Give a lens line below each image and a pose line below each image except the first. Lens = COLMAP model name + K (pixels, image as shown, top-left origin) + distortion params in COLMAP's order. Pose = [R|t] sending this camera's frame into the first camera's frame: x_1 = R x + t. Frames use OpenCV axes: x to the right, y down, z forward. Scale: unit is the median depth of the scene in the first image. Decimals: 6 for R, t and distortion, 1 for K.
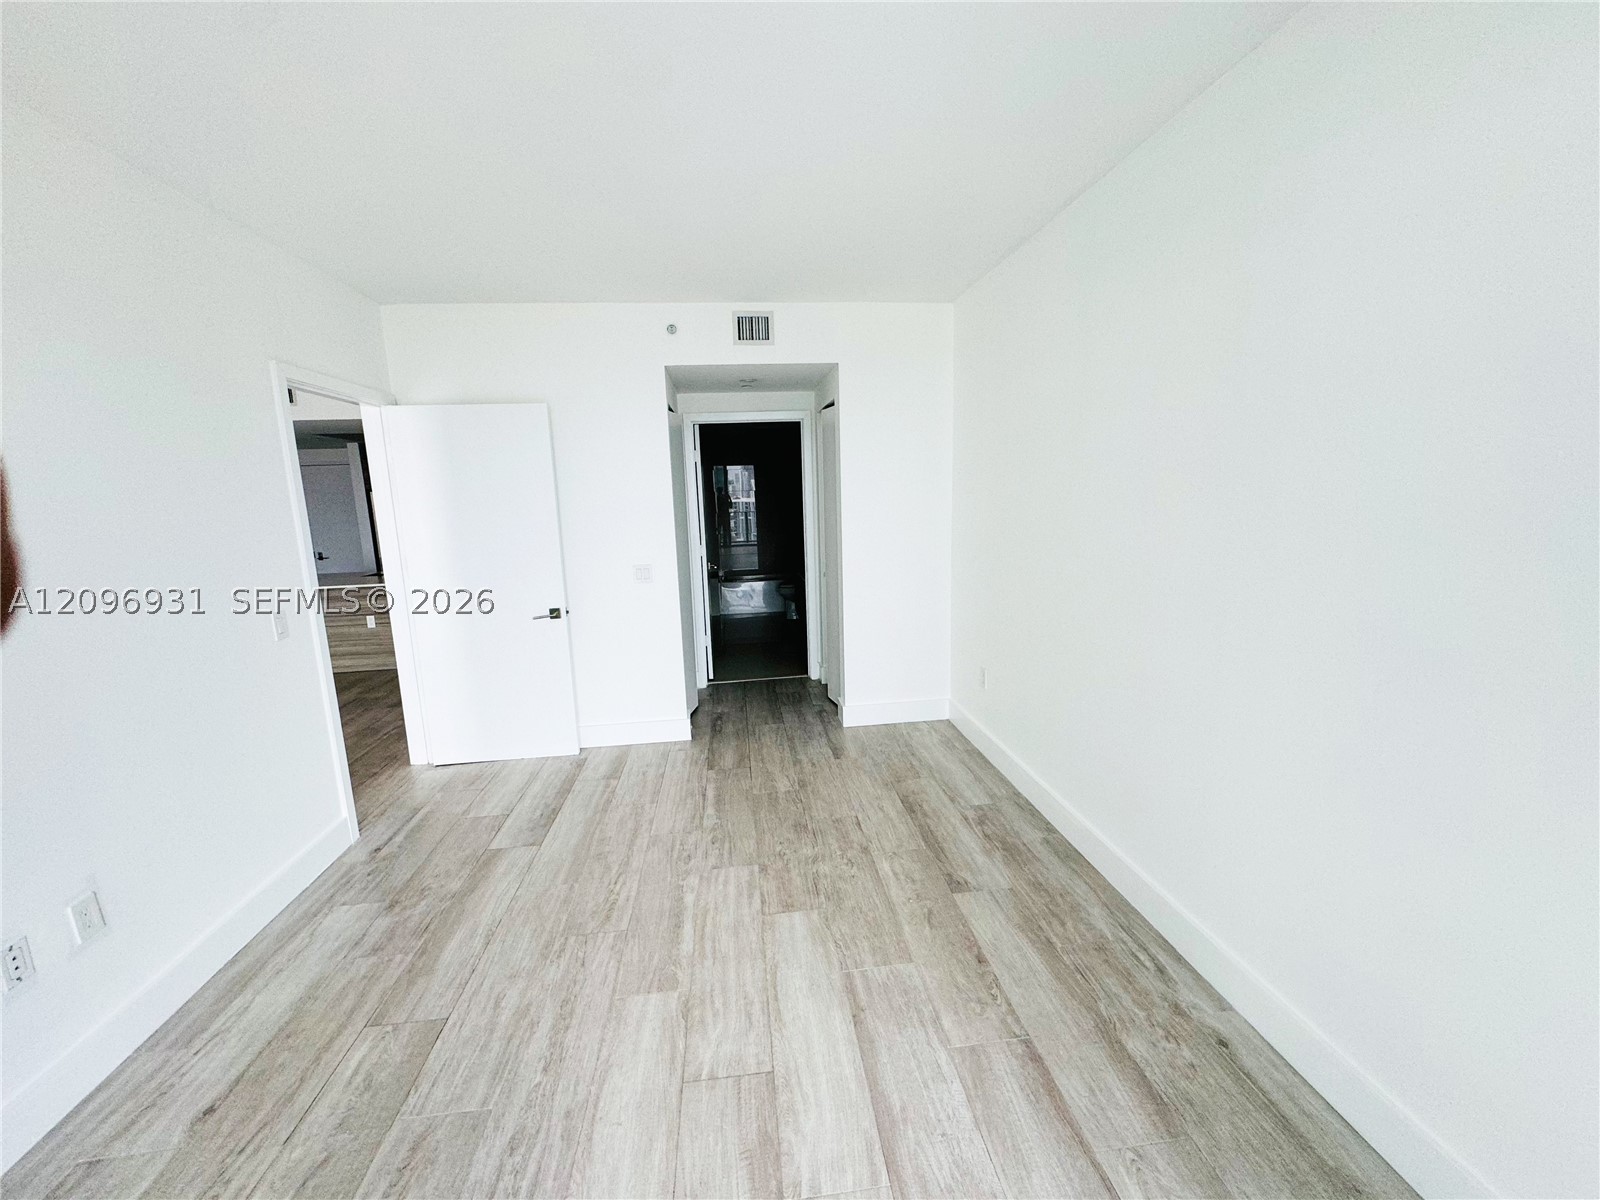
lens RADIAL K [[634.0, 0, 797.7], [0, 634.0, 599.1], [0, 0, 1]] dist [-0.001137, -0.000093]
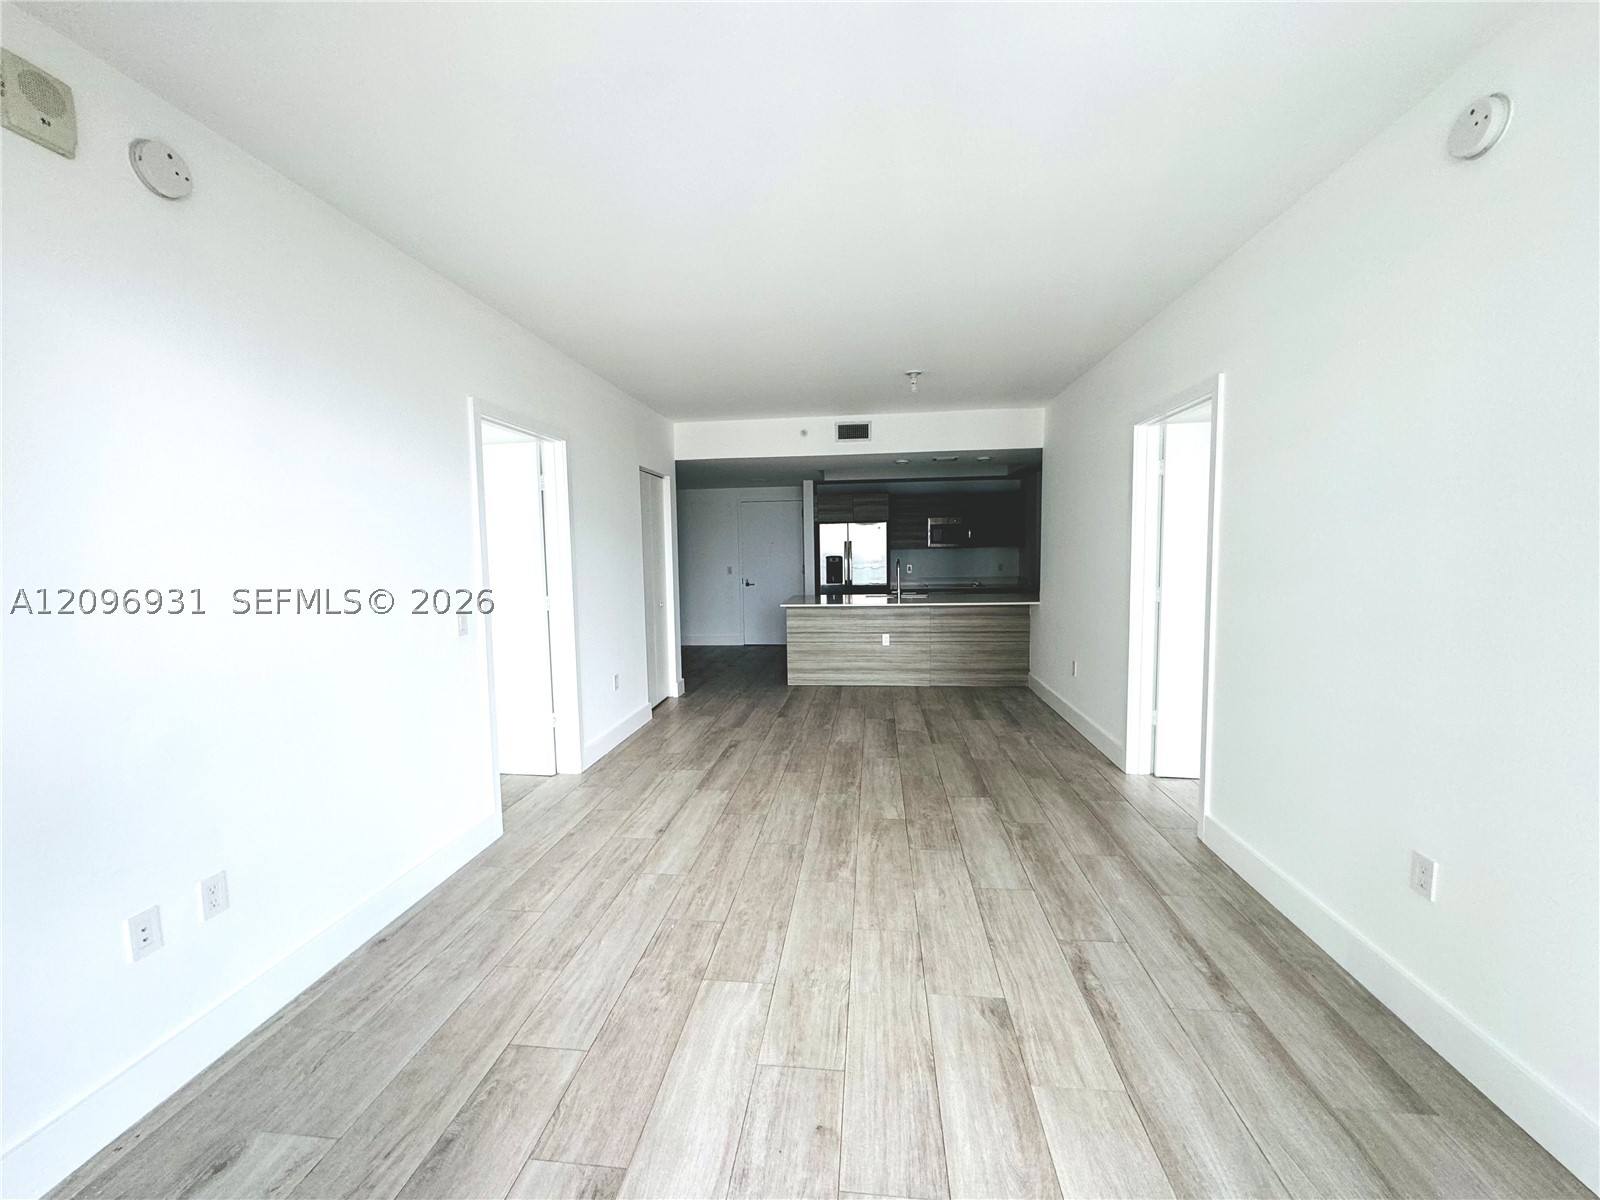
lens RADIAL K [[634.0, 0, 797.7], [0, 634.0, 599.1], [0, 0, 1]] dist [-0.001137, -0.000093]
pose [[0.975362, 0.027396, -0.218902, -0.123449], [-0.044812, 0.996176, -0.074997, -0.124514], [0.216011, 0.082959, 0.972860, 0.998810]]
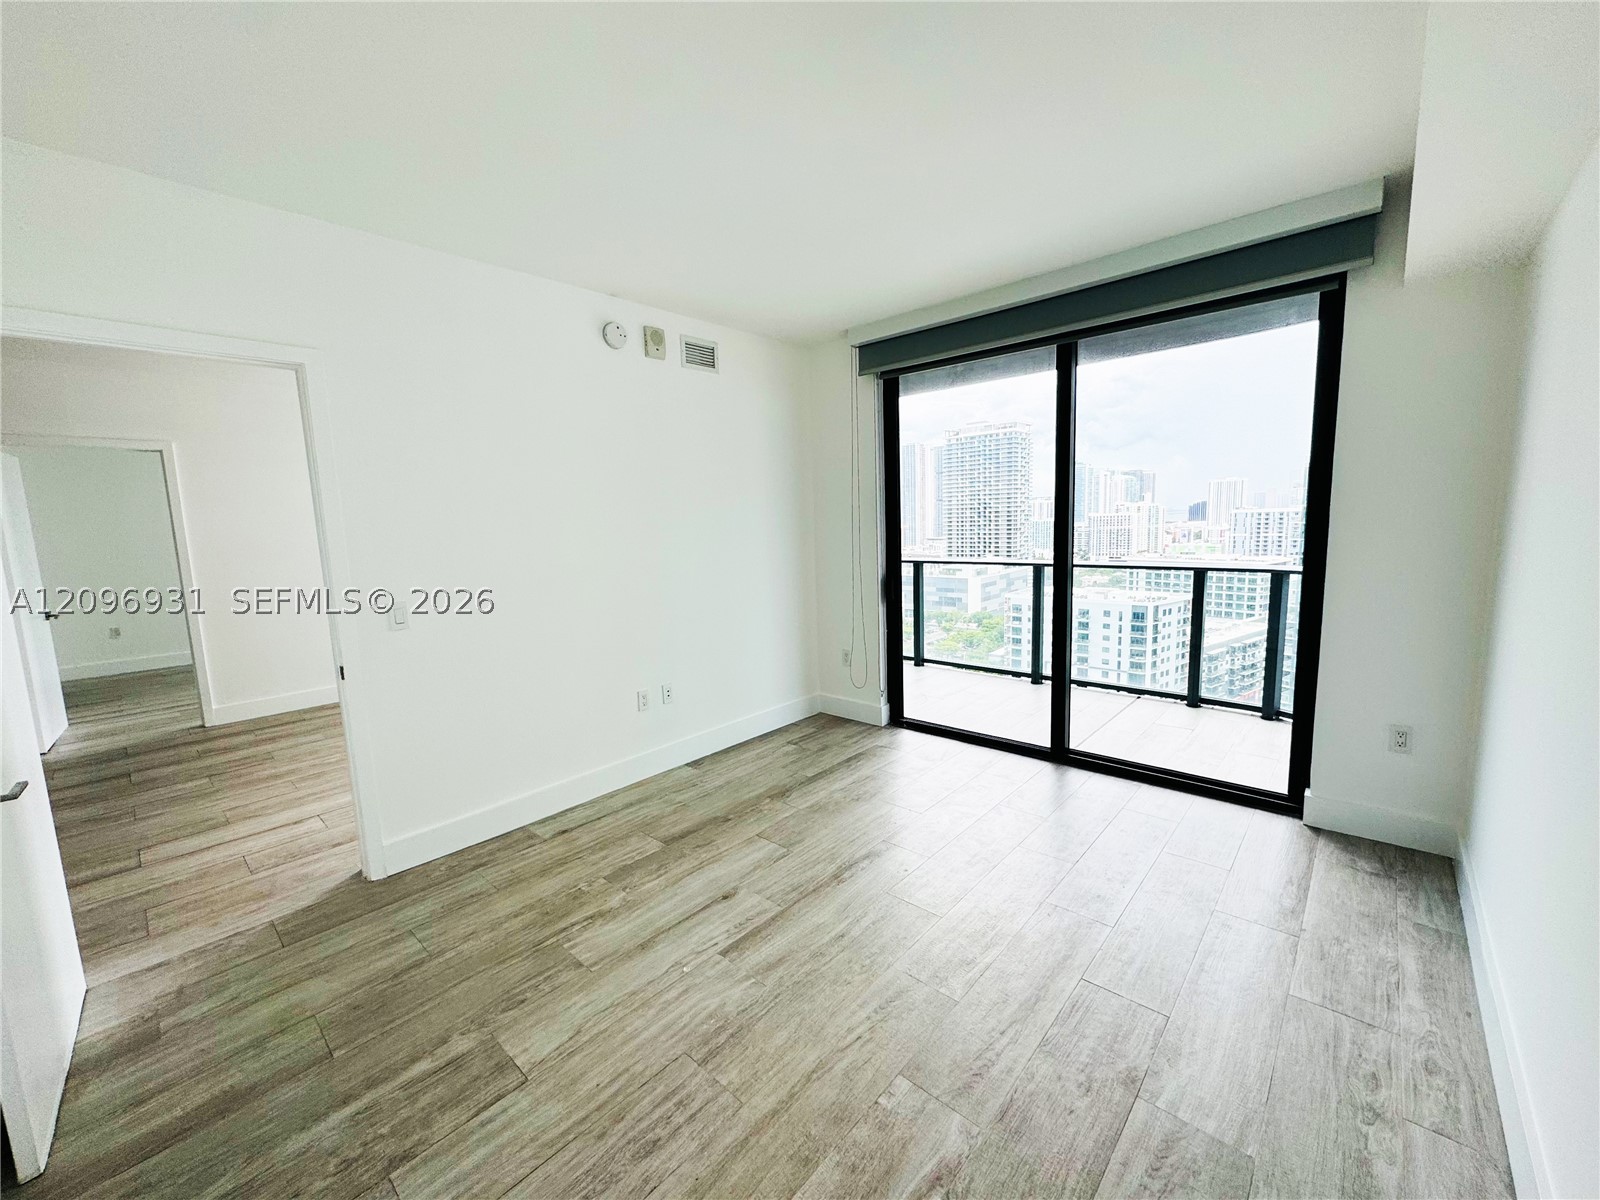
lens RADIAL K [[639.0, 0, 798.4], [0, 639.0, 599.8], [0, 0, 1]] dist [0.000954, -0.000406]
pose [[-0.665101, -0.039613, 0.745702, -0.614728], [0.178424, 0.961239, 0.210201, -0.155885], [-0.725124, 0.272856, -0.632253, 1.270030]]
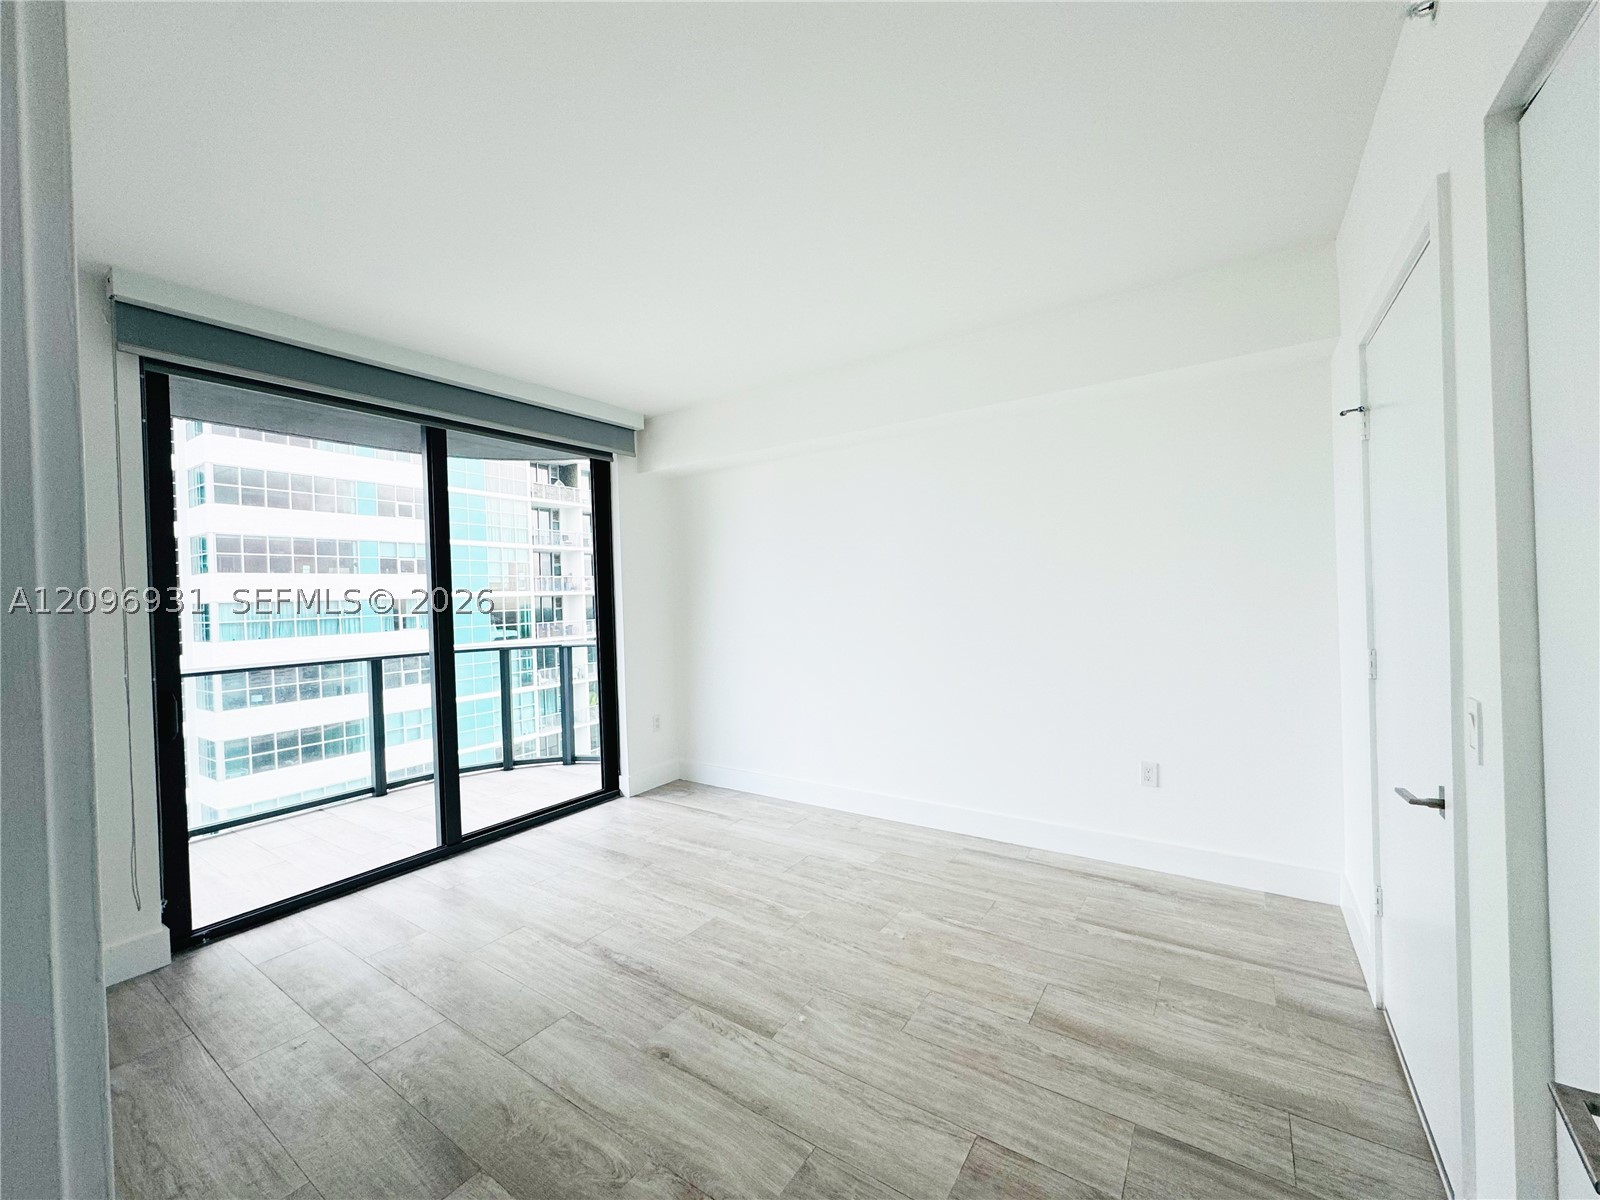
lens RADIAL K [[637.5, 0, 802.1], [0, 637.5, 600.9], [0, 0, 1]] dist [-0.000114, -0.000055]
pose [[-0.638706, 0.062970, -0.766870, 0.593594], [-0.073908, 0.987017, 0.142604, -0.180595], [0.765893, 0.147760, -0.625760, 1.371222]]
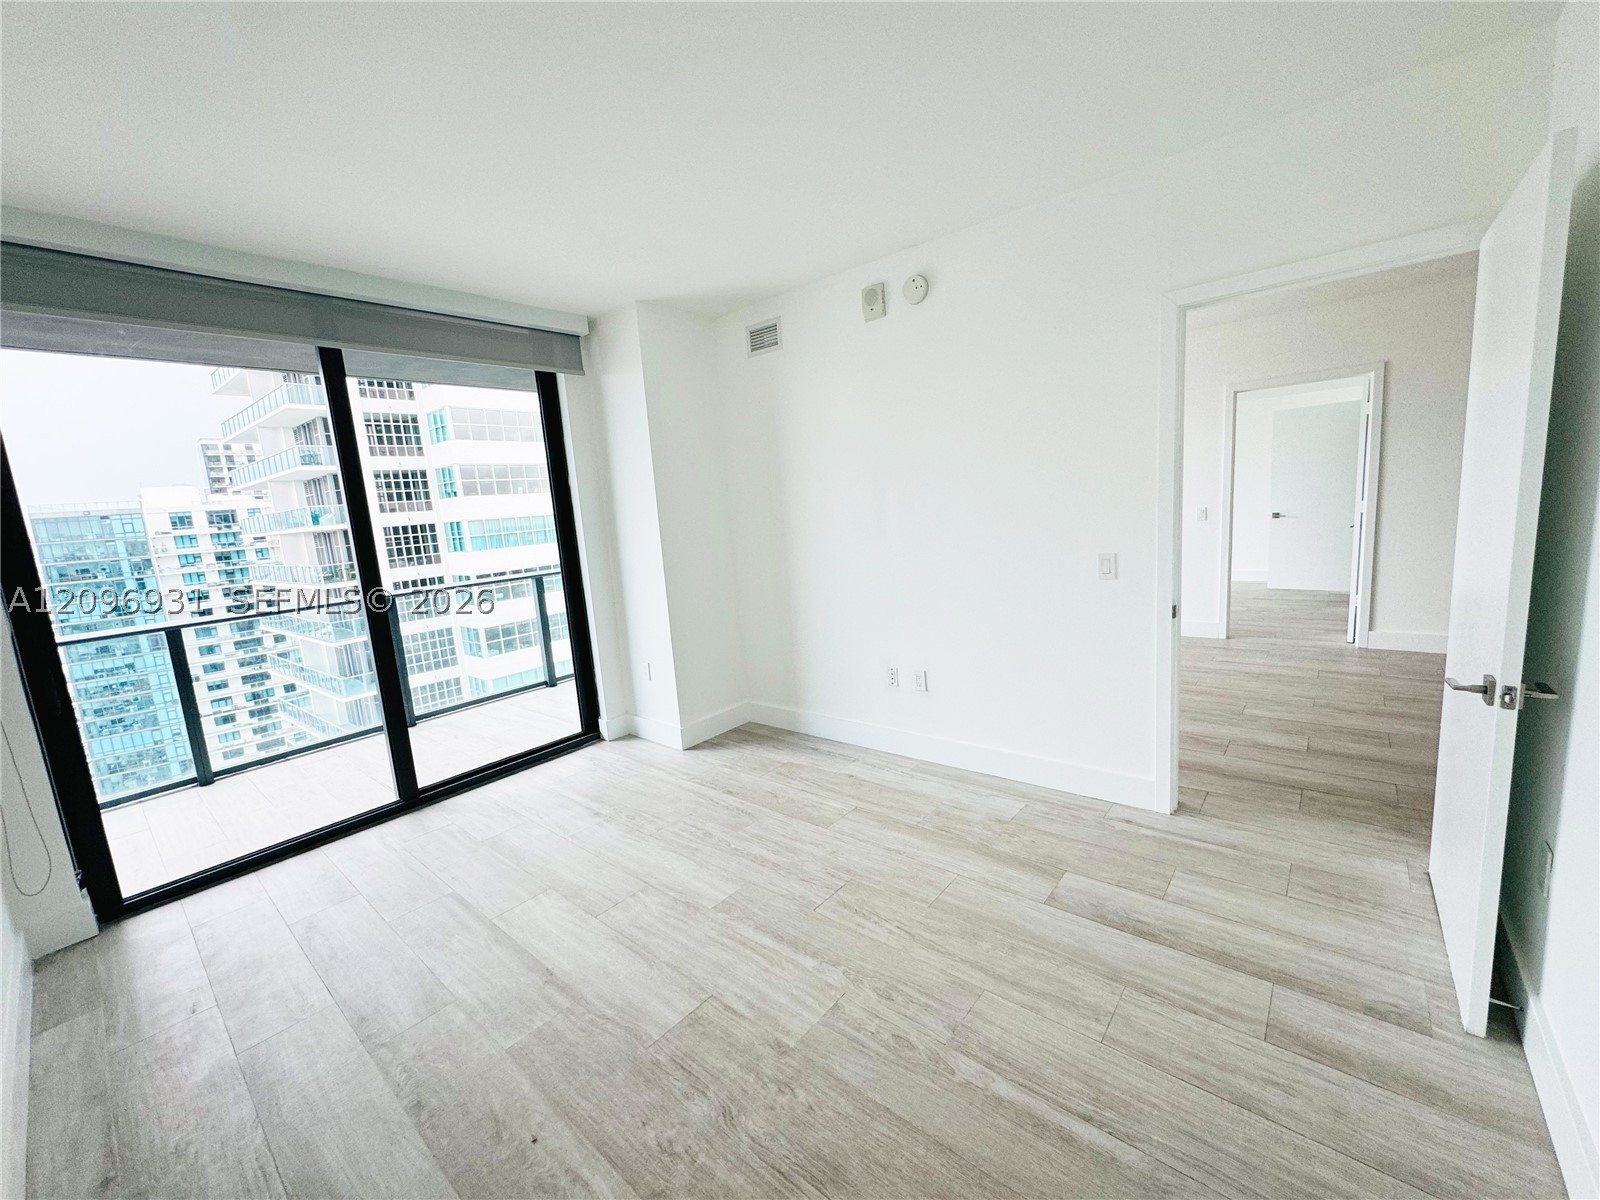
lens RADIAL K [[634.0, 0, 797.7], [0, 634.0, 599.1], [0, 0, 1]] dist [-0.001137, -0.000093]
pose [[-0.718004, 0.190483, -0.669467, 0.286735], [-0.017709, 0.956514, 0.291149, -0.208418], [0.695814, 0.220902, -0.683407, 1.387318]]
